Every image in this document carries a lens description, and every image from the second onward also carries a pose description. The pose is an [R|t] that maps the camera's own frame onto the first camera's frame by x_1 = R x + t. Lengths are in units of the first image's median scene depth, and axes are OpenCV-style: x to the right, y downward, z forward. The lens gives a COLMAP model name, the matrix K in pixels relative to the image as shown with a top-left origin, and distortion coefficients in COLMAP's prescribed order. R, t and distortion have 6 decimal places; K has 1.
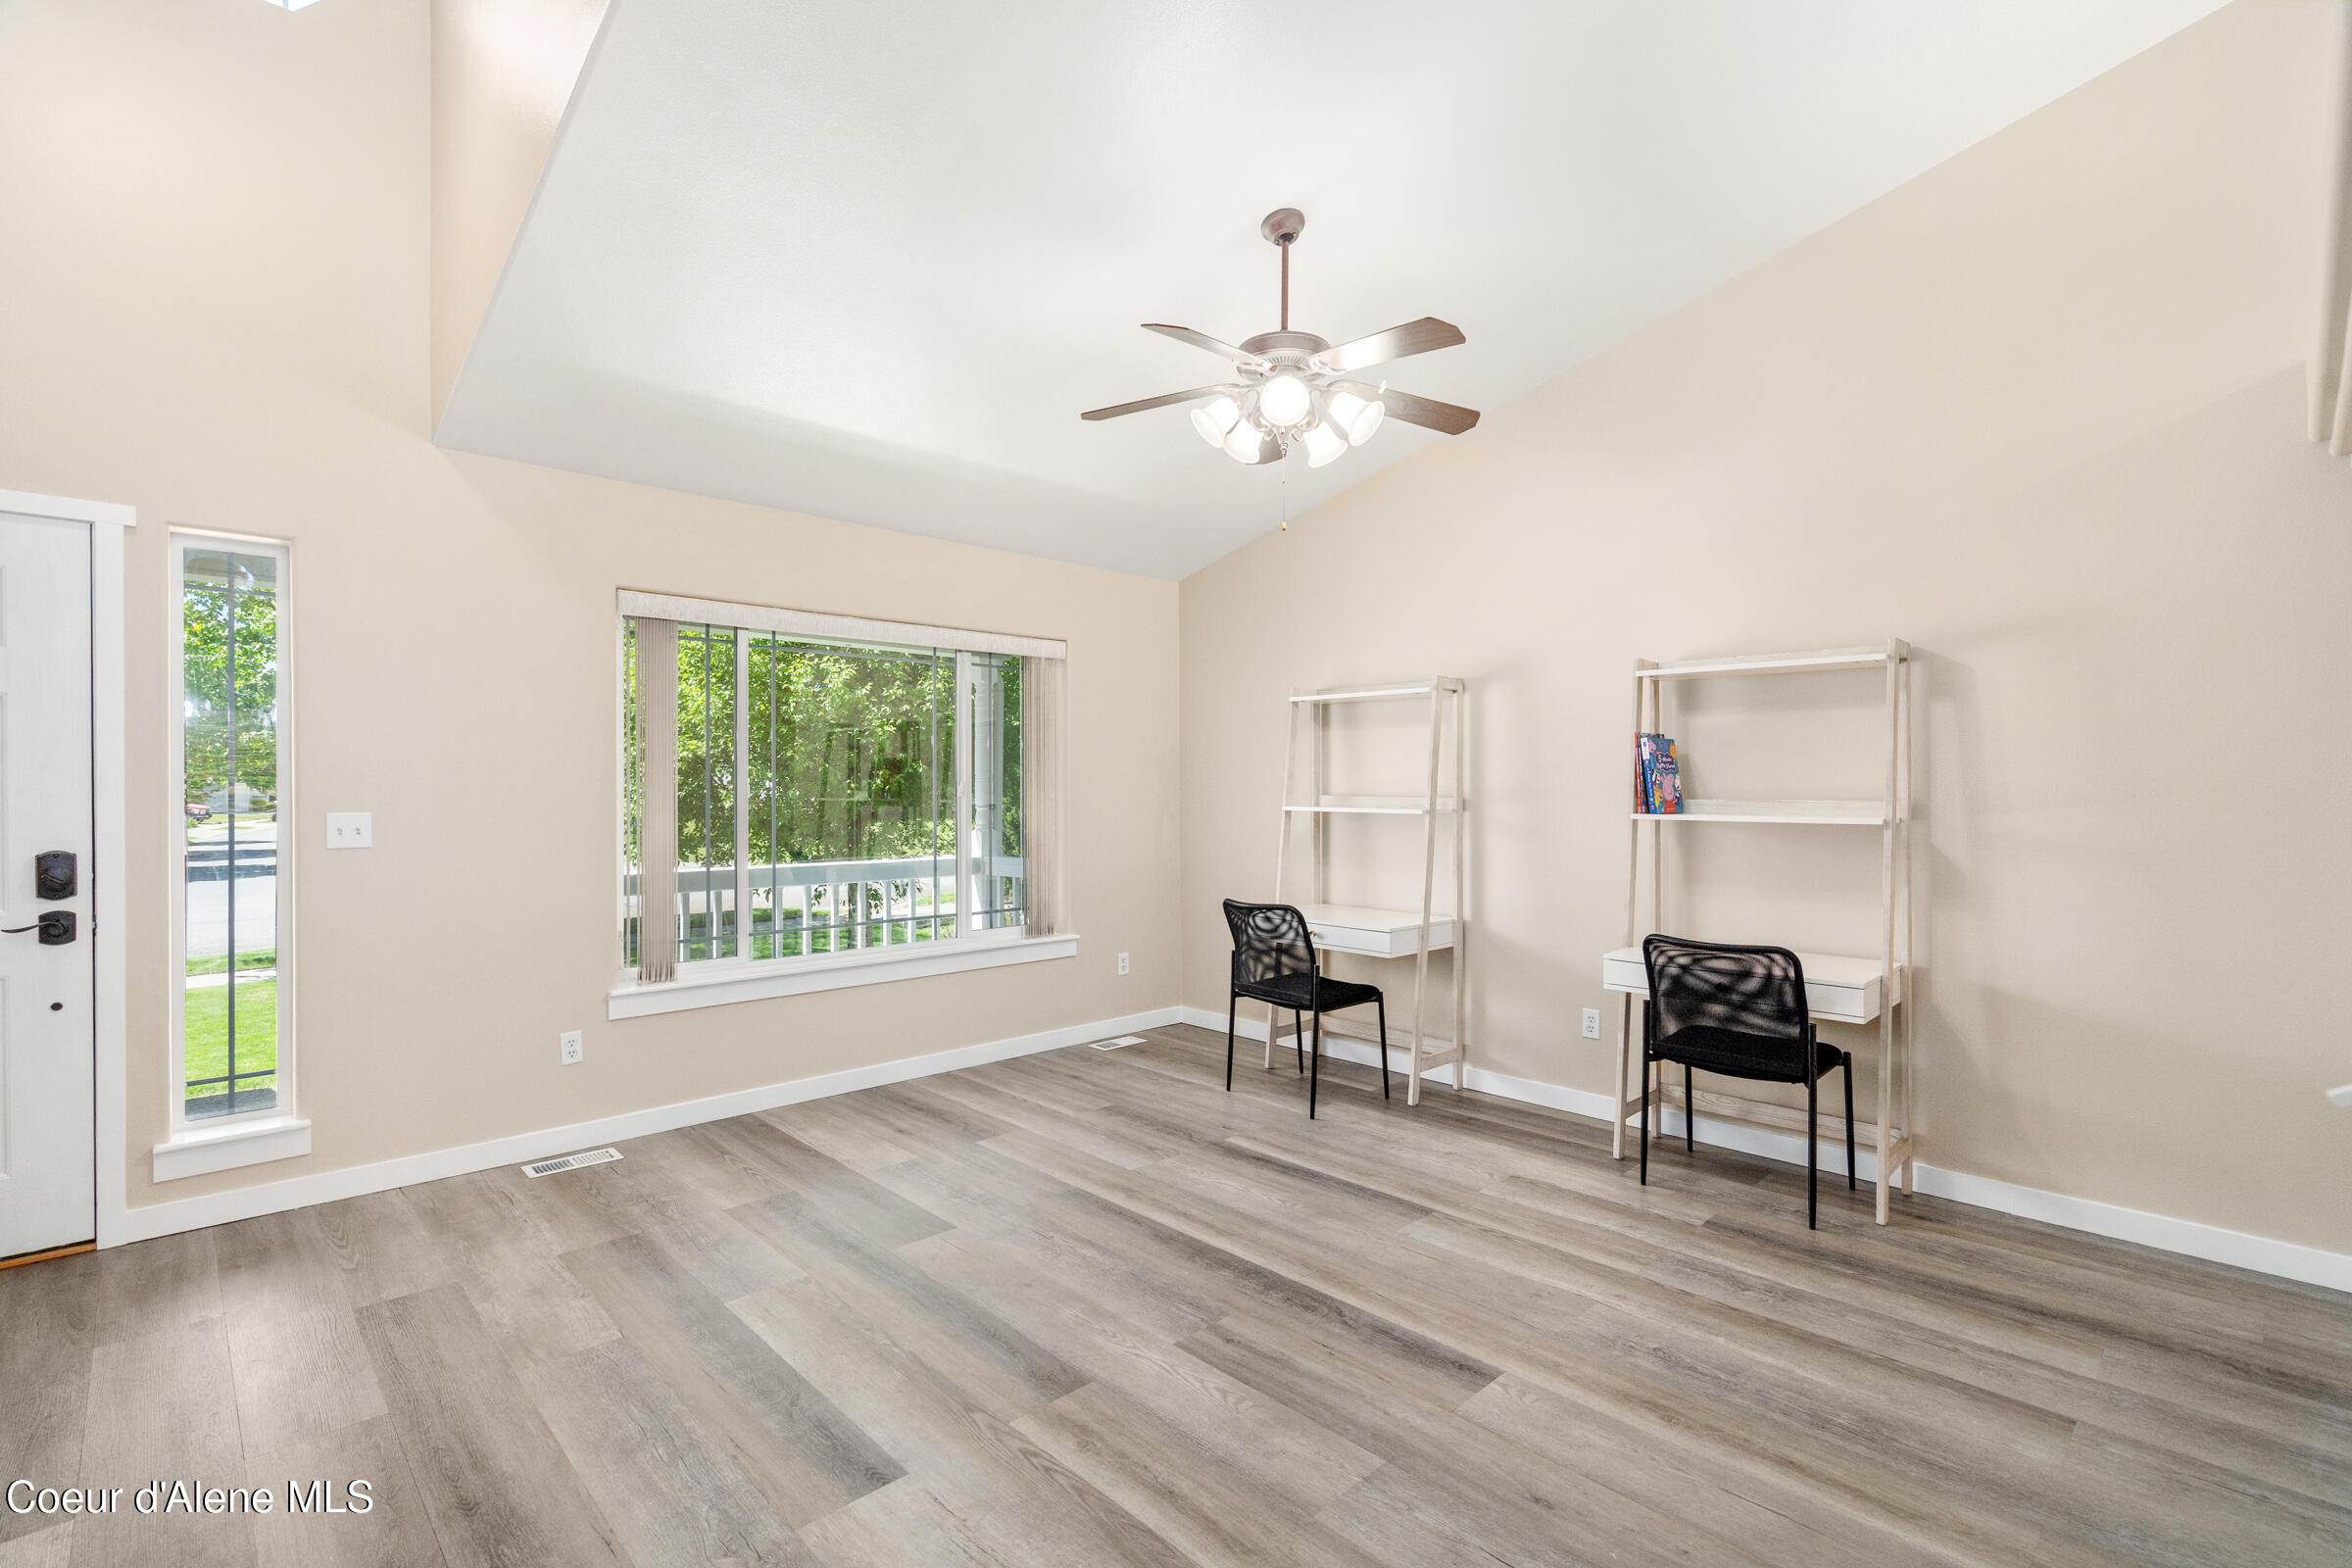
lens RADIAL K [[1065.8, 0, 1190.7], [0, 1065.8, 783.2], [0, 0, 1]] dist [-0.007293, 0.003189]
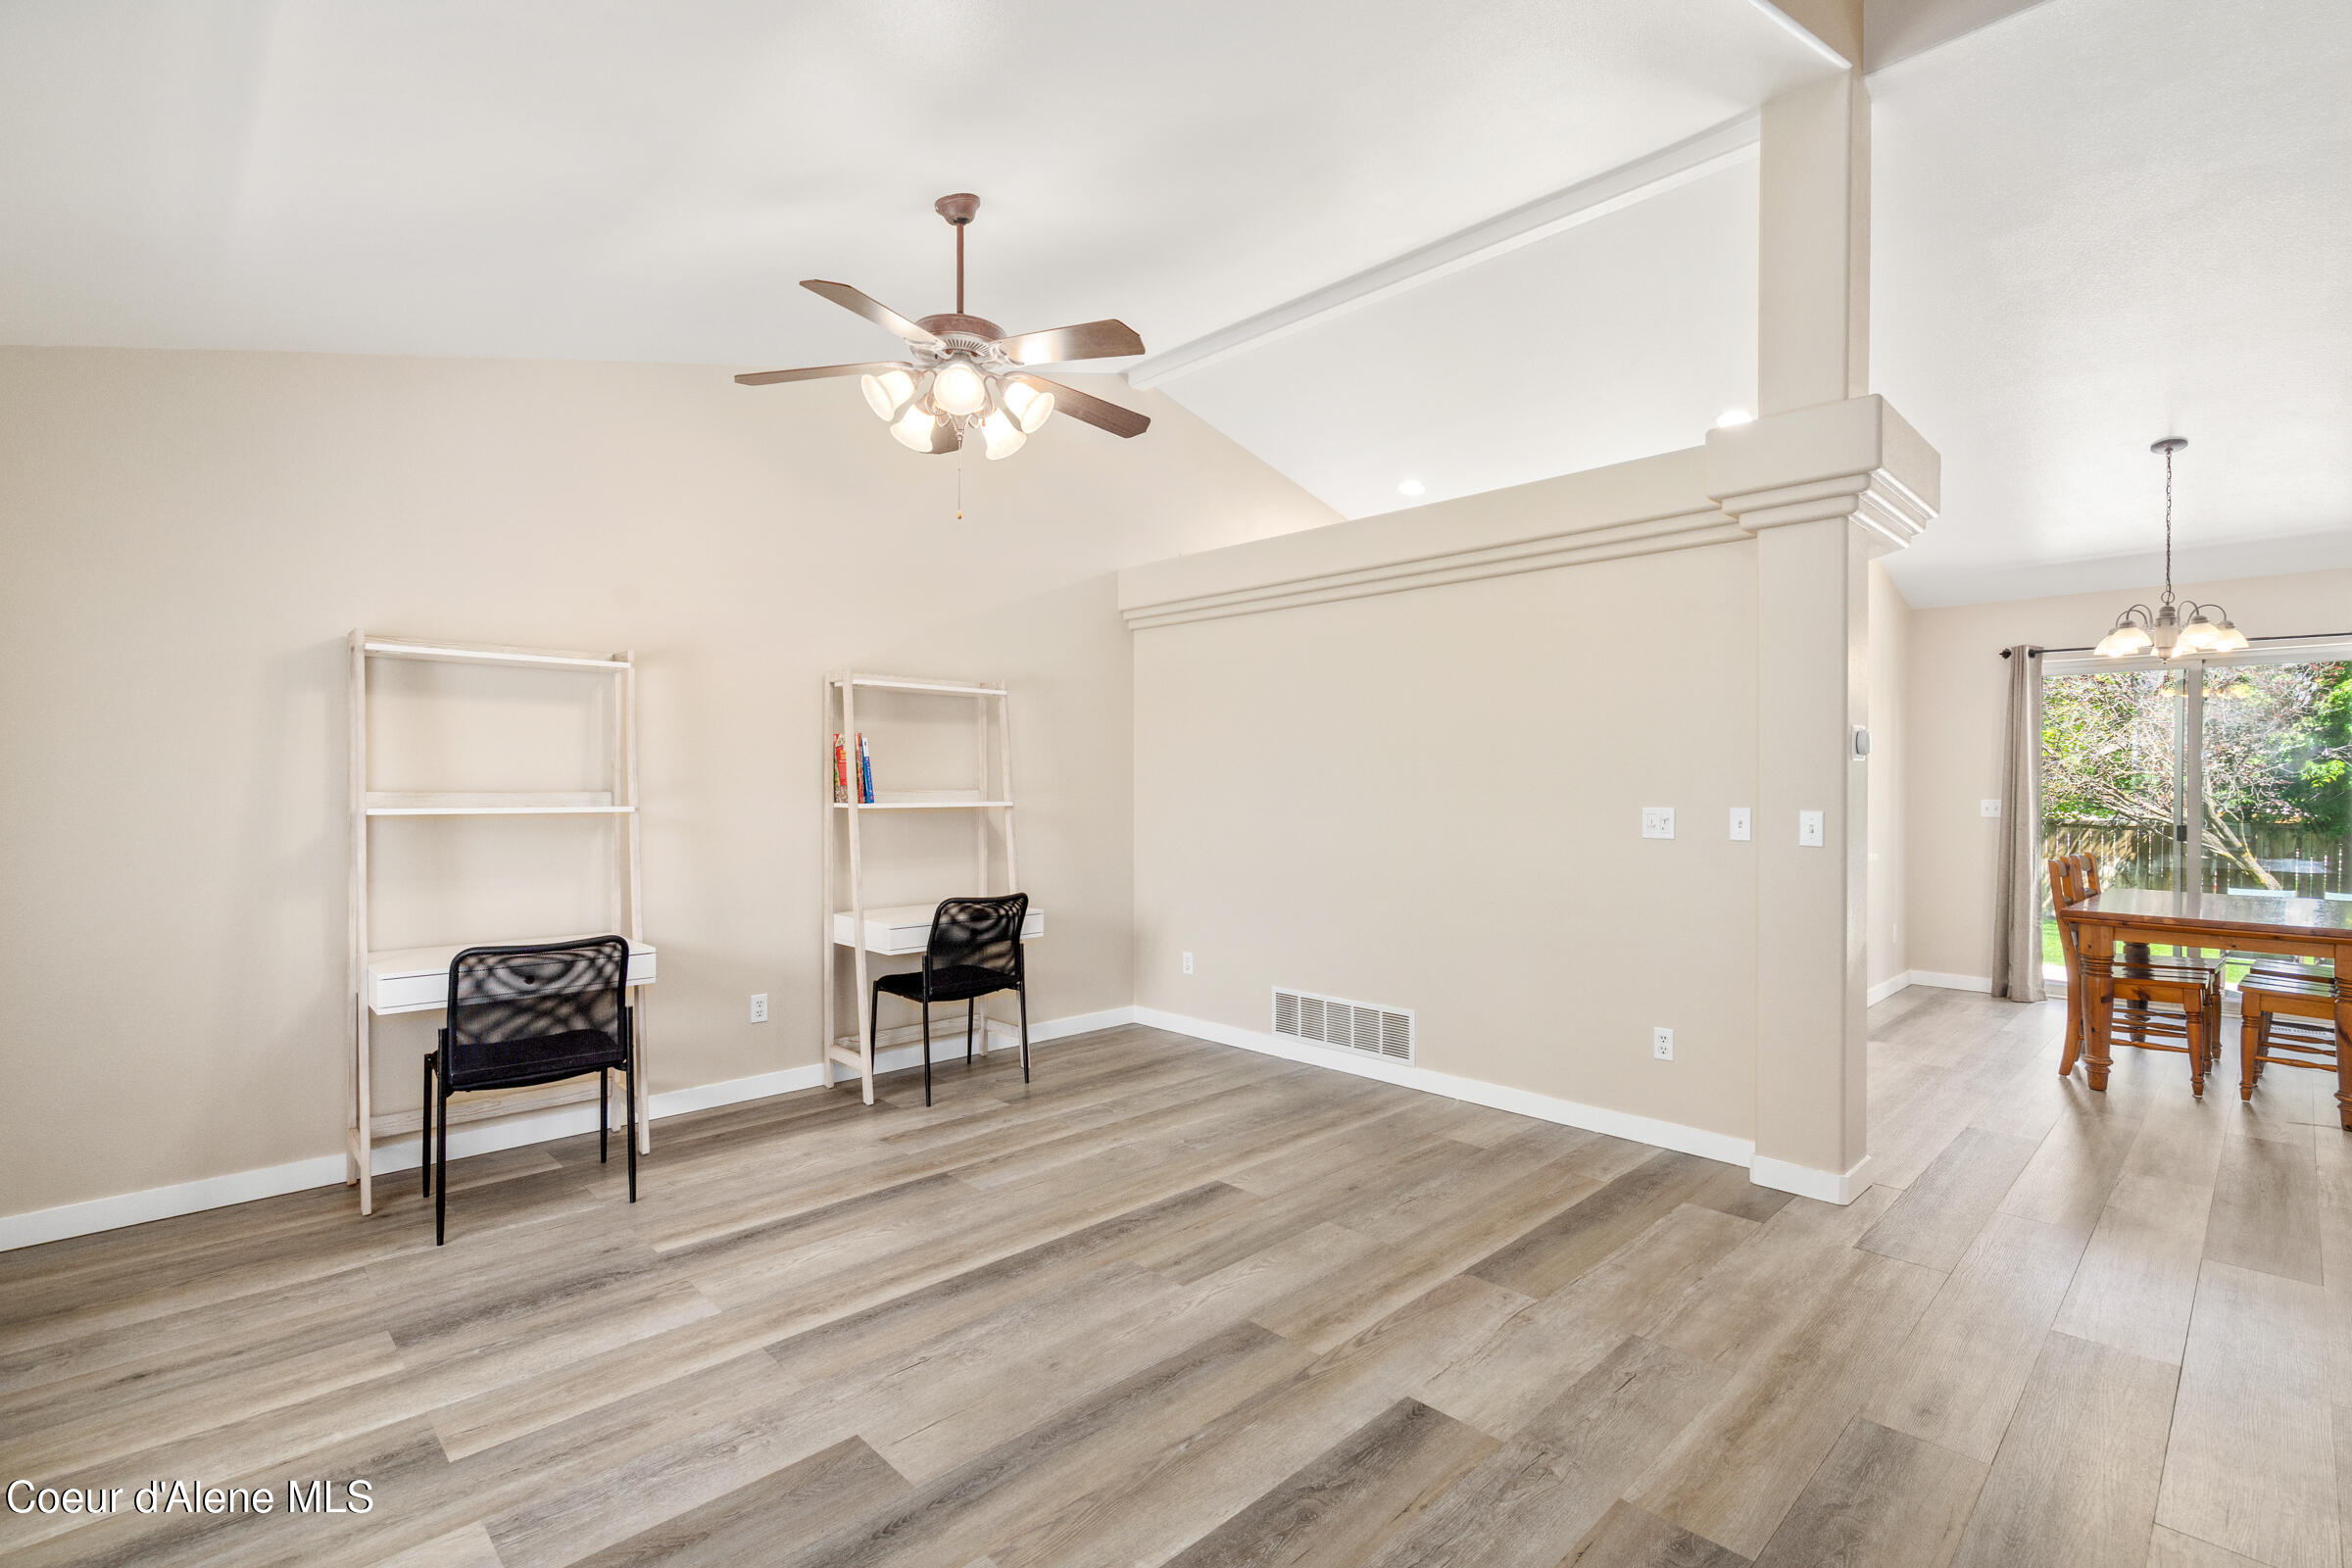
lens RADIAL K [[1065.8, 0, 1174.0], [0, 1065.8, 785.9], [0, 0, 1]] dist [-0.007293, 0.003189]
pose [[0.007443, -0.004553, 0.999962, -0.920154], [-0.007049, 0.999965, 0.004605, 0.002345], [-0.999947, -0.007083, 0.007410, 0.825846]]
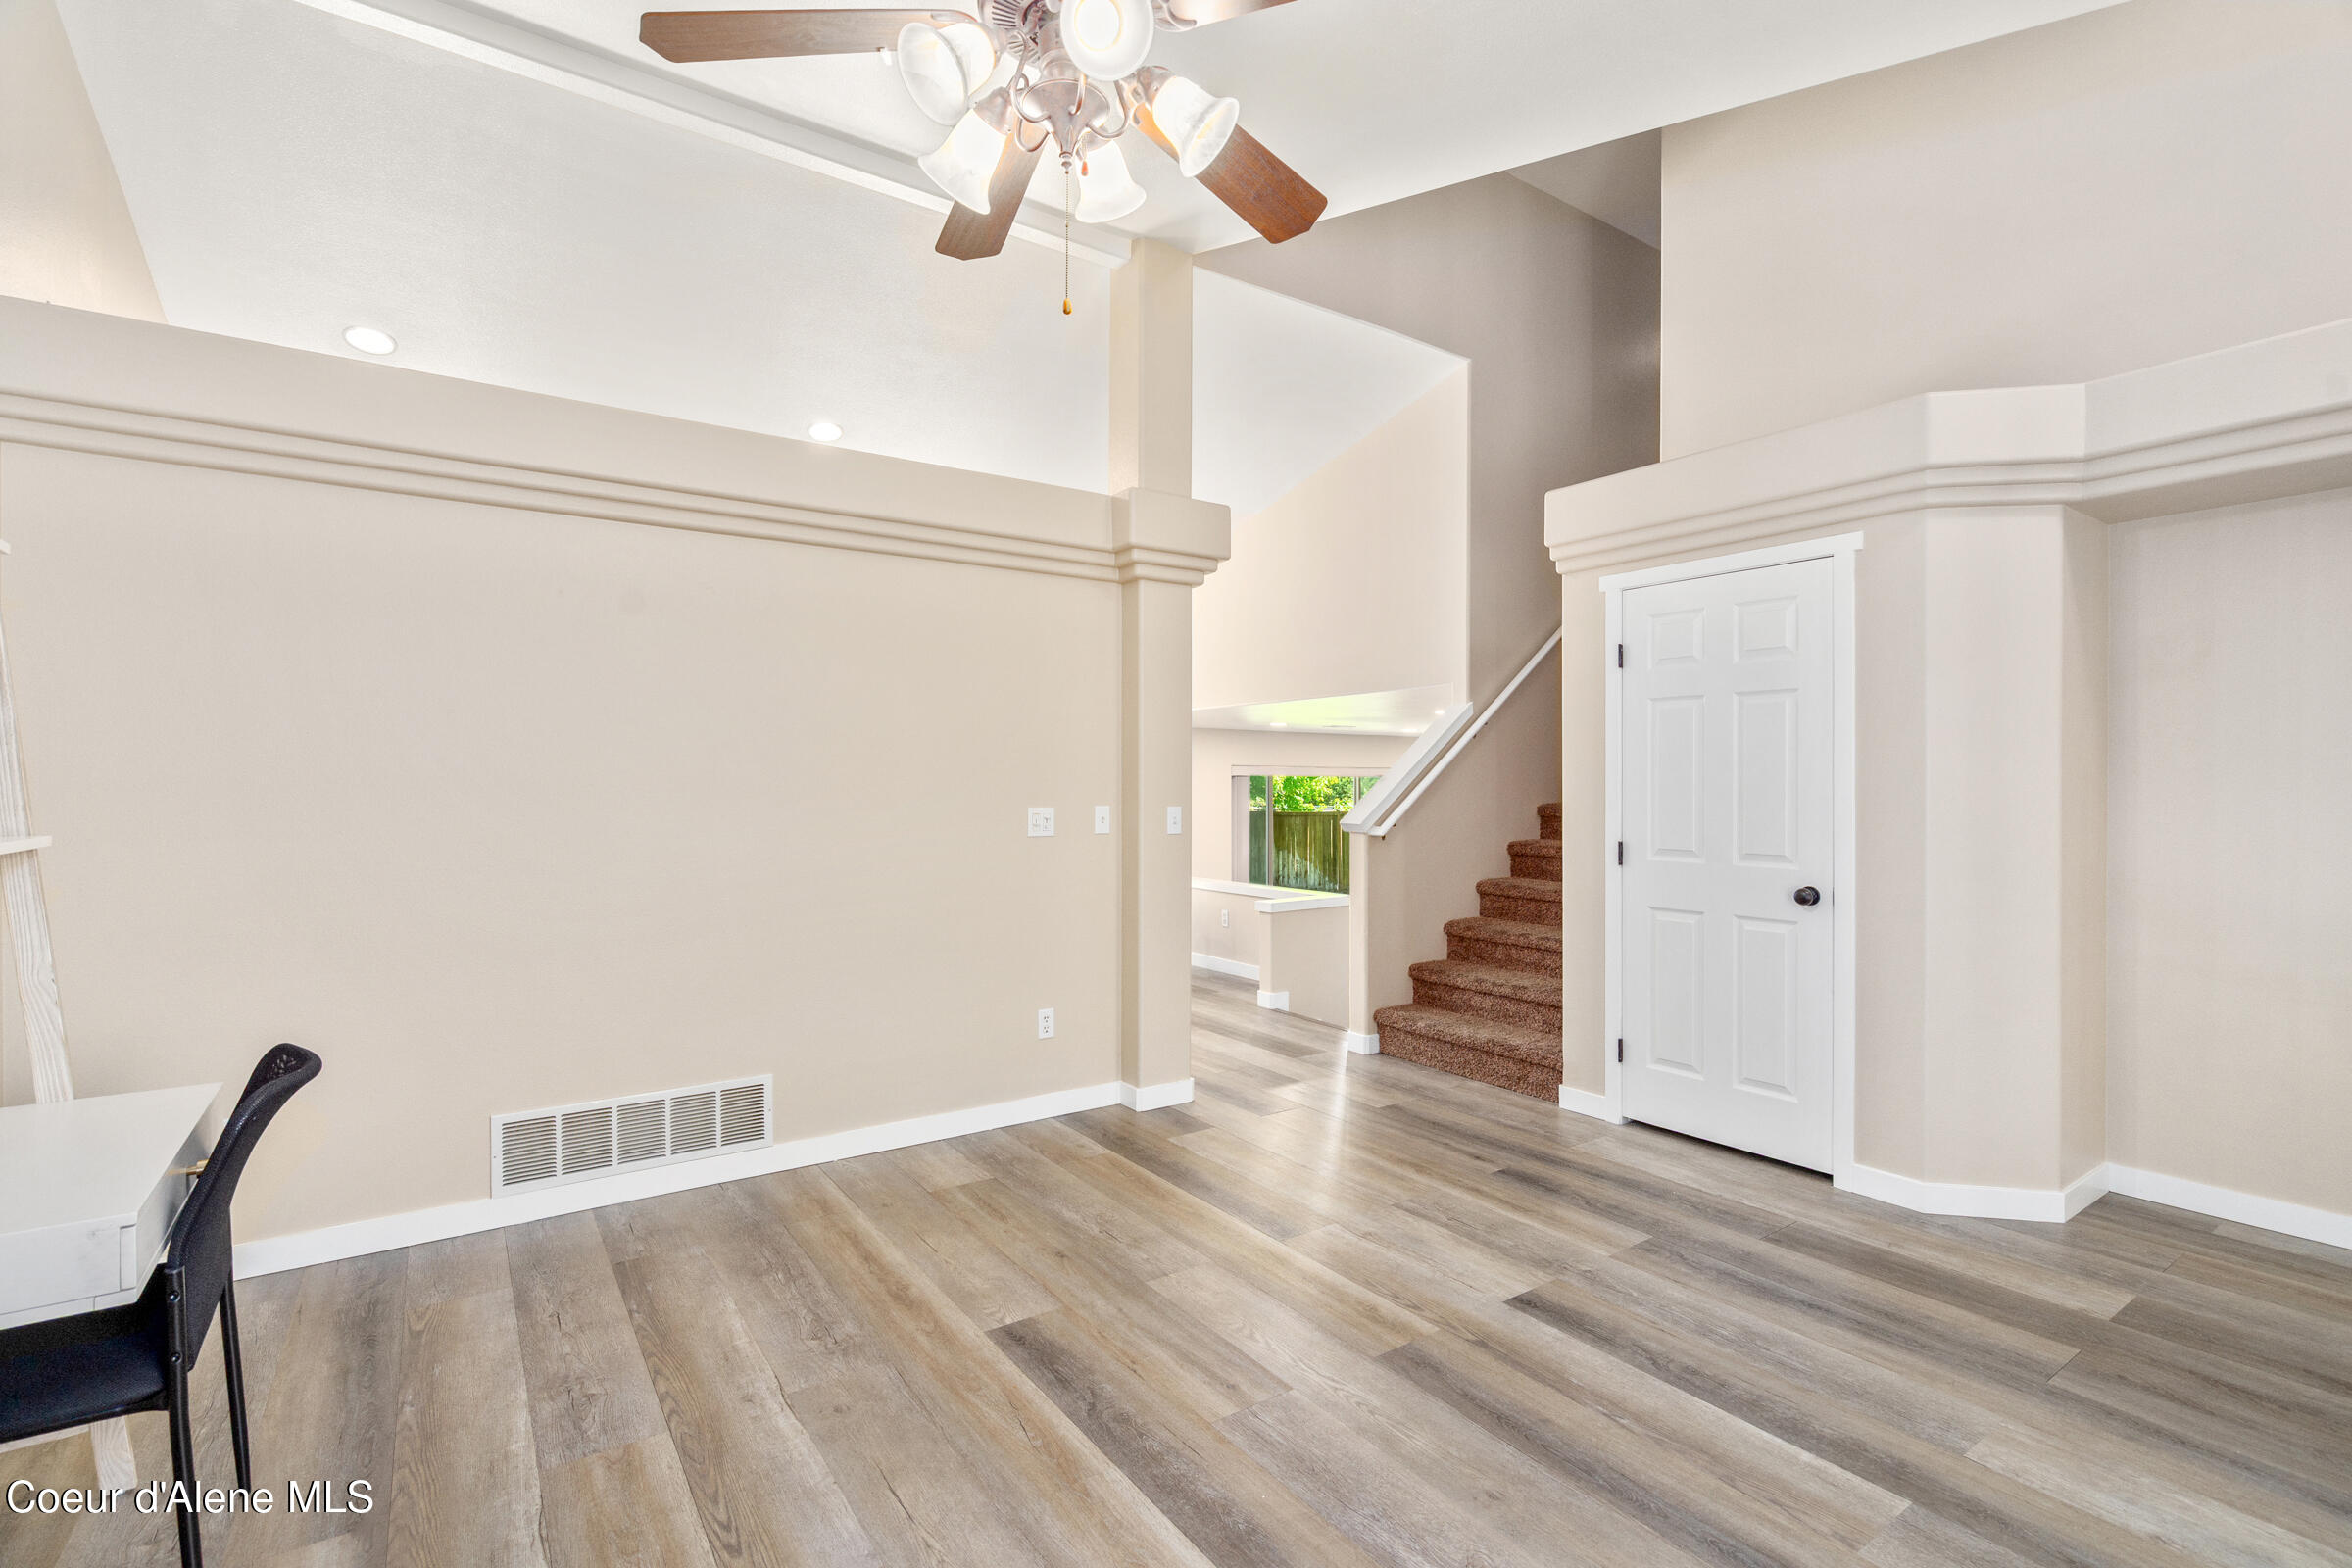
lens RADIAL K [[1065.8, 0, 1172.9], [0, 1065.8, 791.8], [0, 0, 1]] dist [-0.007293, 0.003189]
pose [[-0.983671, -0.004061, 0.179931, -0.064307], [-0.003435, 0.999987, 0.003792, 0.003516], [-0.179944, 0.003112, -0.983672, 1.584967]]
